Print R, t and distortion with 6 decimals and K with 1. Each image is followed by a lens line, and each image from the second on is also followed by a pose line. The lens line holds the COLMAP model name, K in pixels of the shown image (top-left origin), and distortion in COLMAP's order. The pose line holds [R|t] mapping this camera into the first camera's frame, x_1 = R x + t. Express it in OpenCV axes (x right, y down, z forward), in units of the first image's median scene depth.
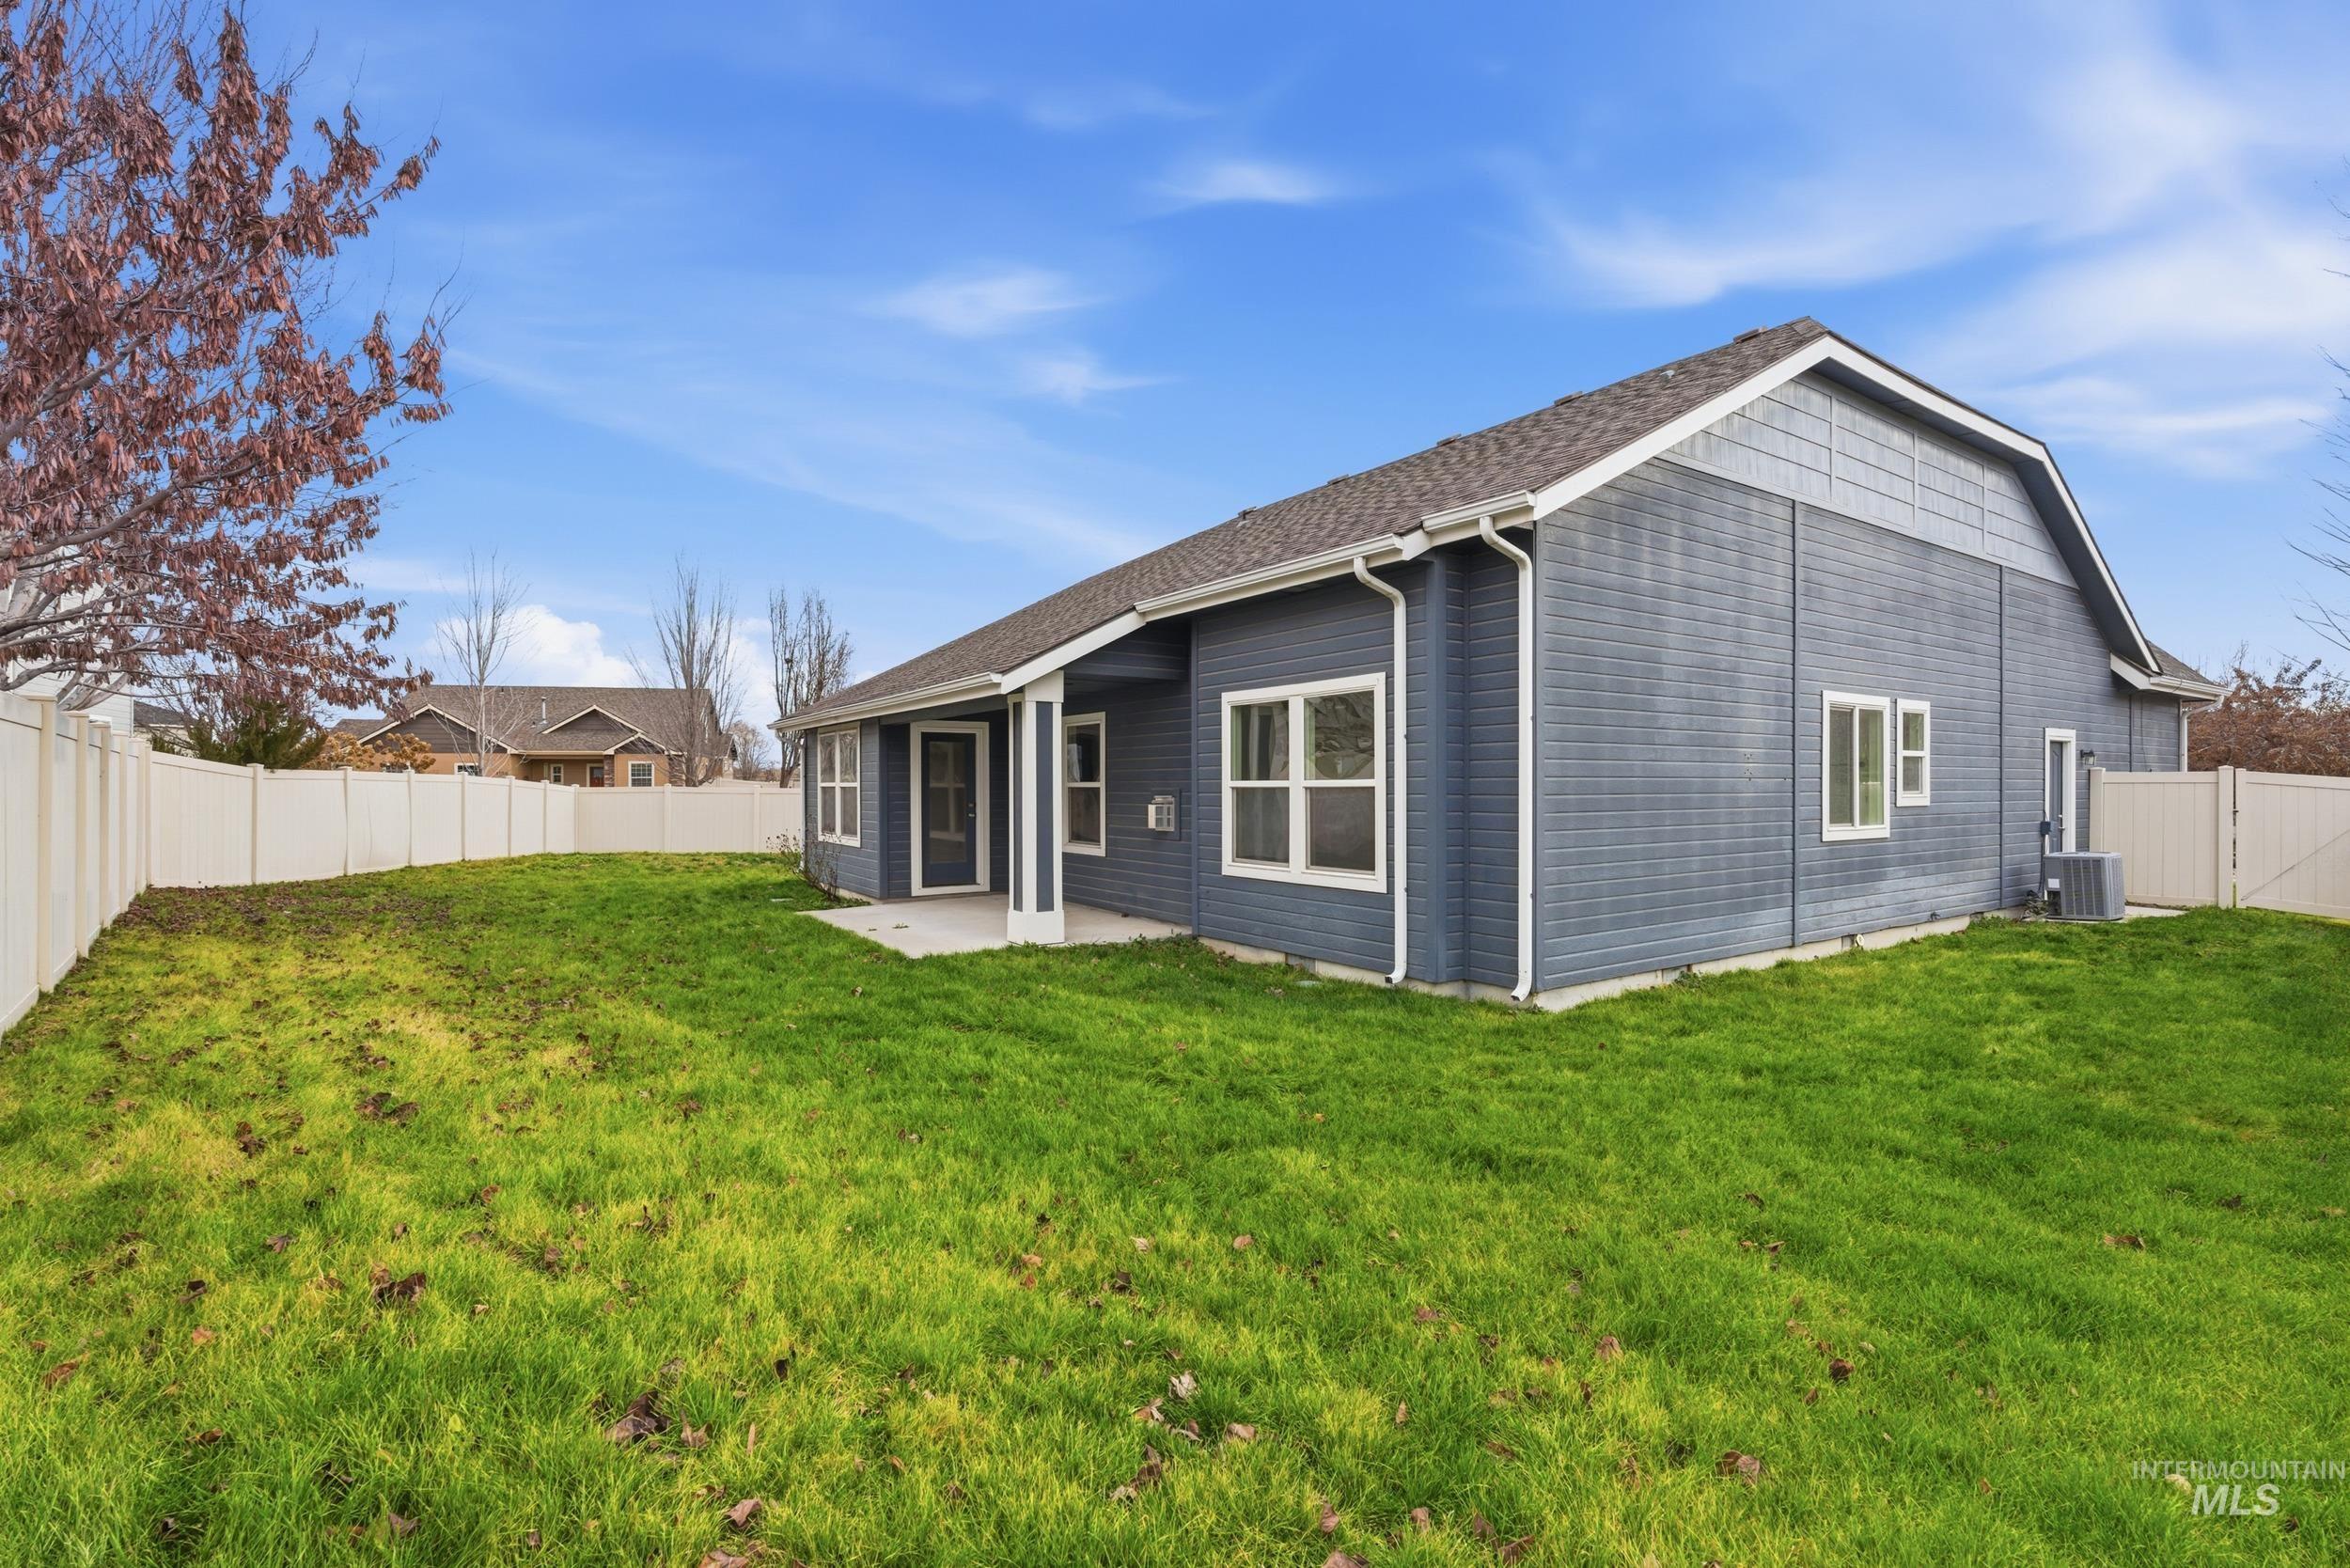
lens RADIAL K [[1048.5, 0, 1179.6], [0, 1048.5, 793.0], [0, 0, 1]] dist [-0.004597, 0.000130]
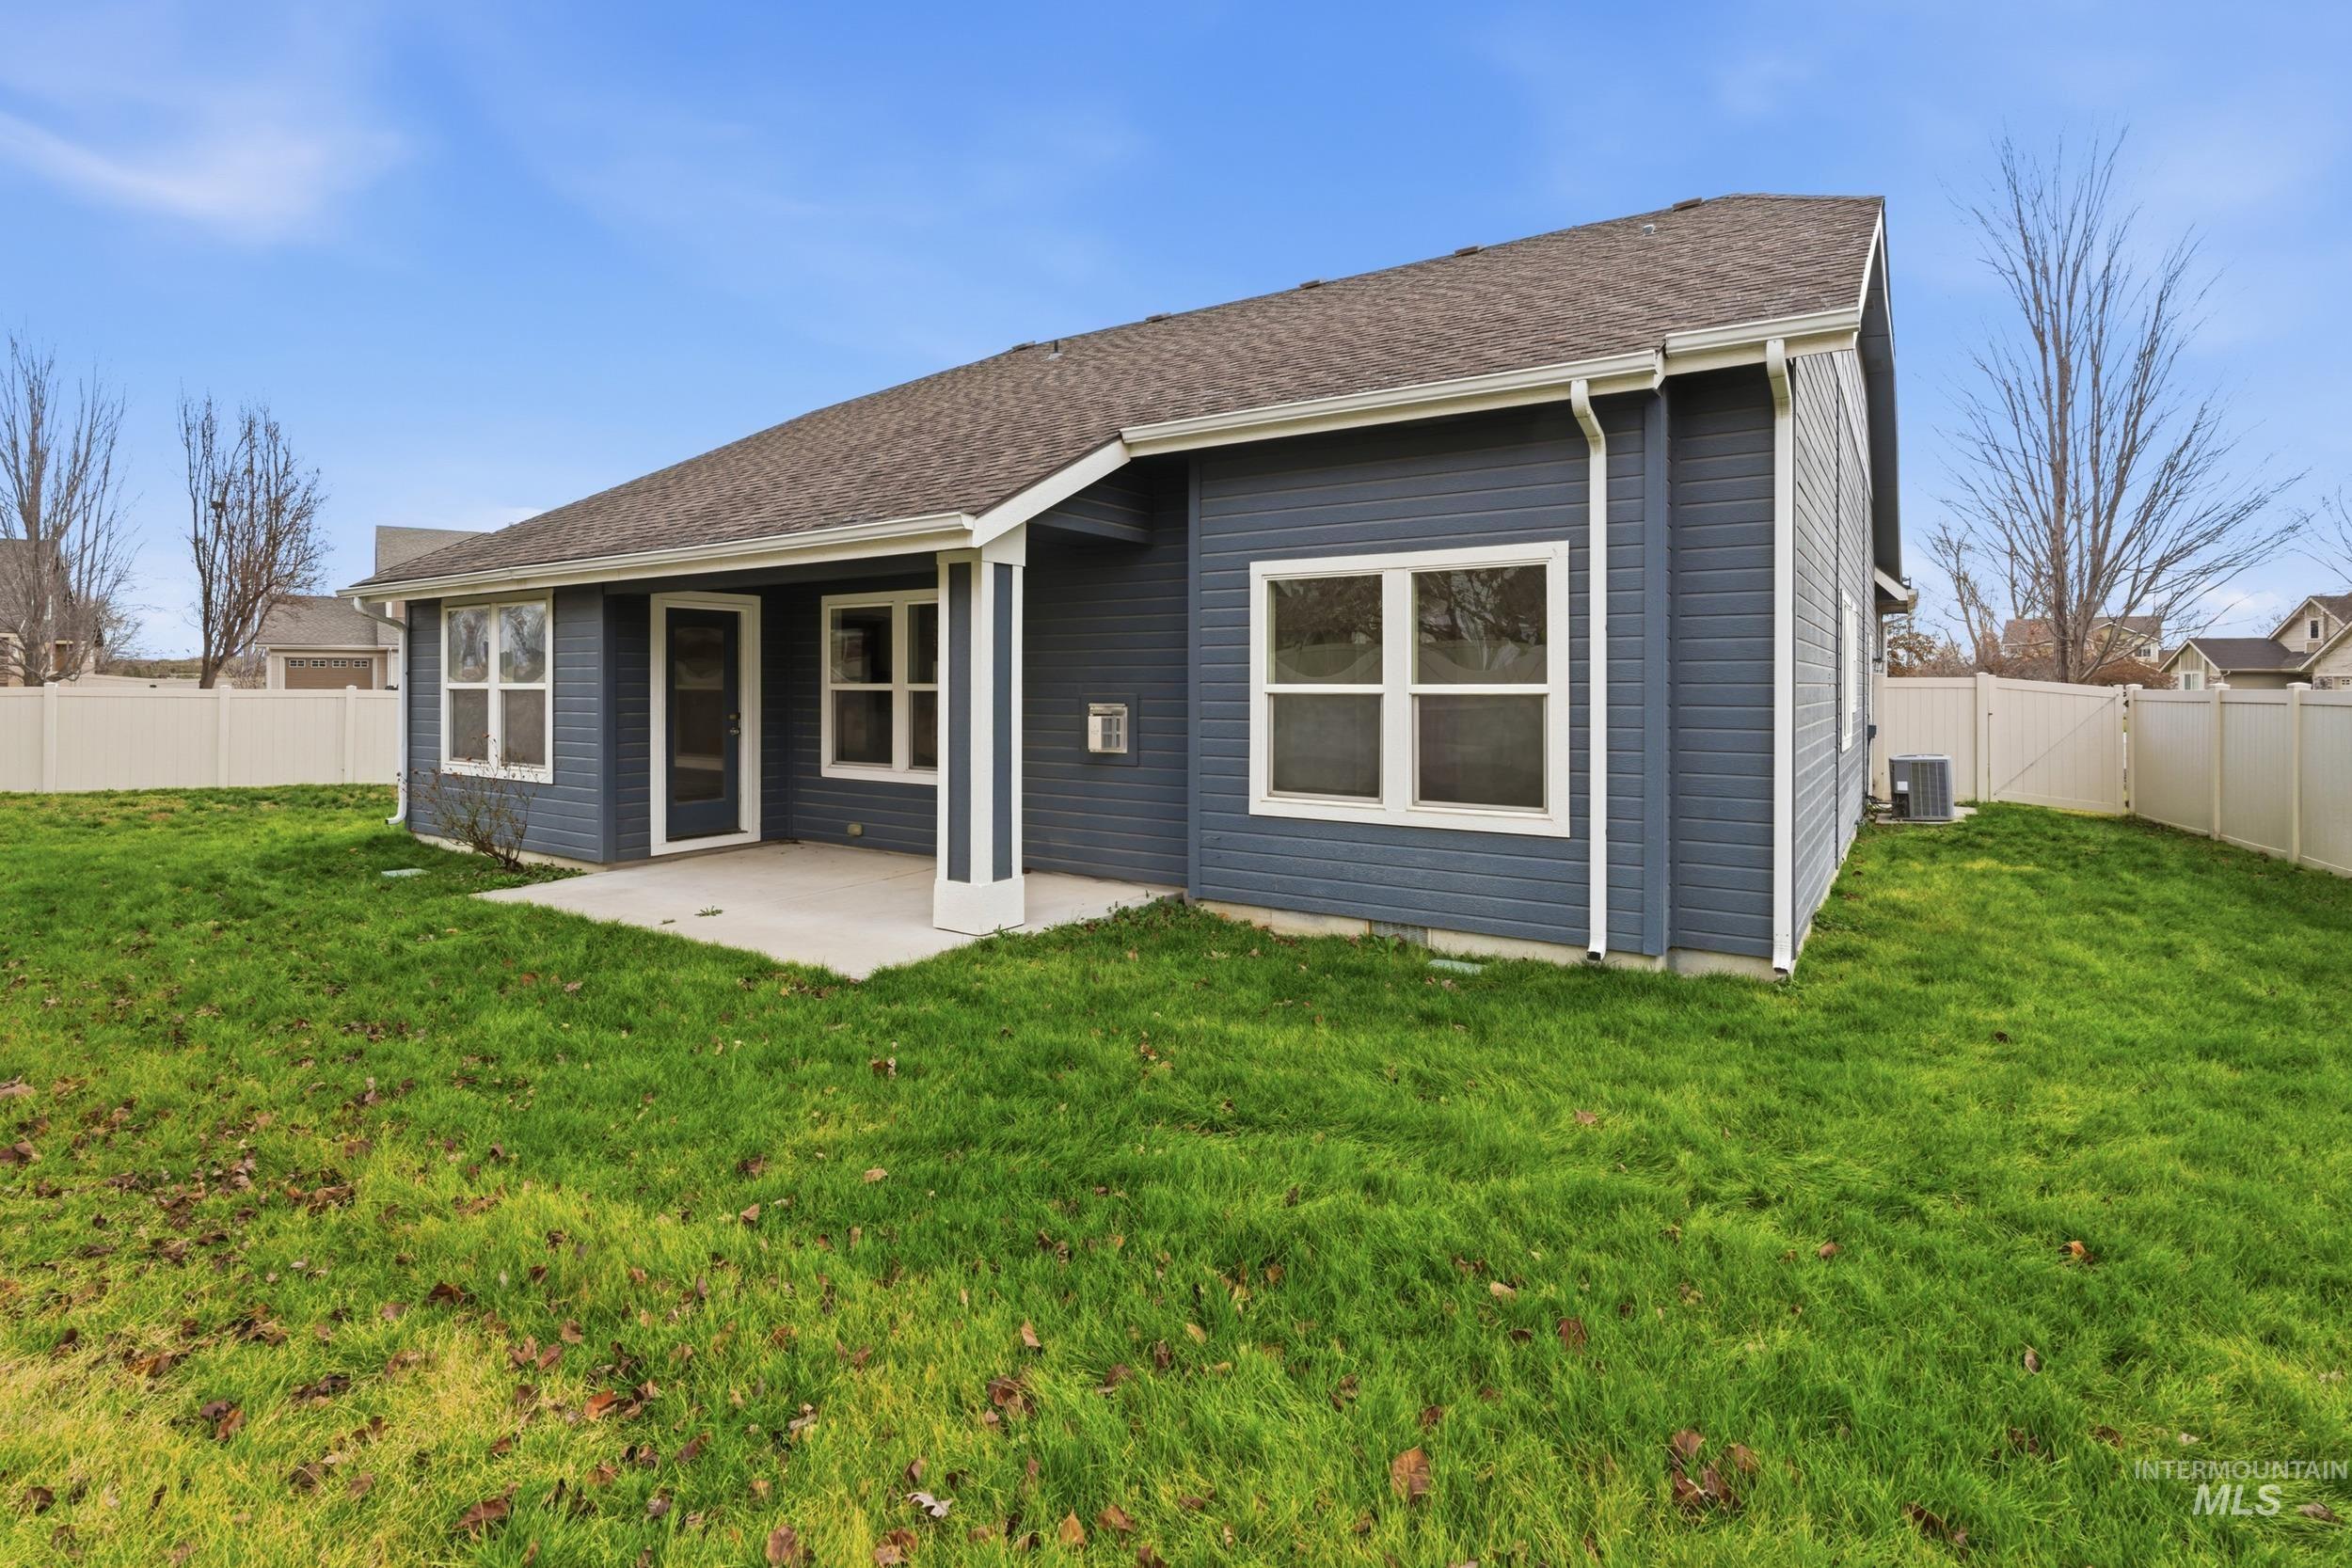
lens RADIAL K [[1136.1, 0, 1175.6], [0, 1136.1, 691.3], [0, 0, 1]] dist [-0.012206, -0.000460]
pose [[0.924996, 0.001187, 0.379976, -0.303358], [-0.000457, 0.999998, -0.002012, -0.005236], [-0.379977, 0.001688, 0.924994, 0.295475]]
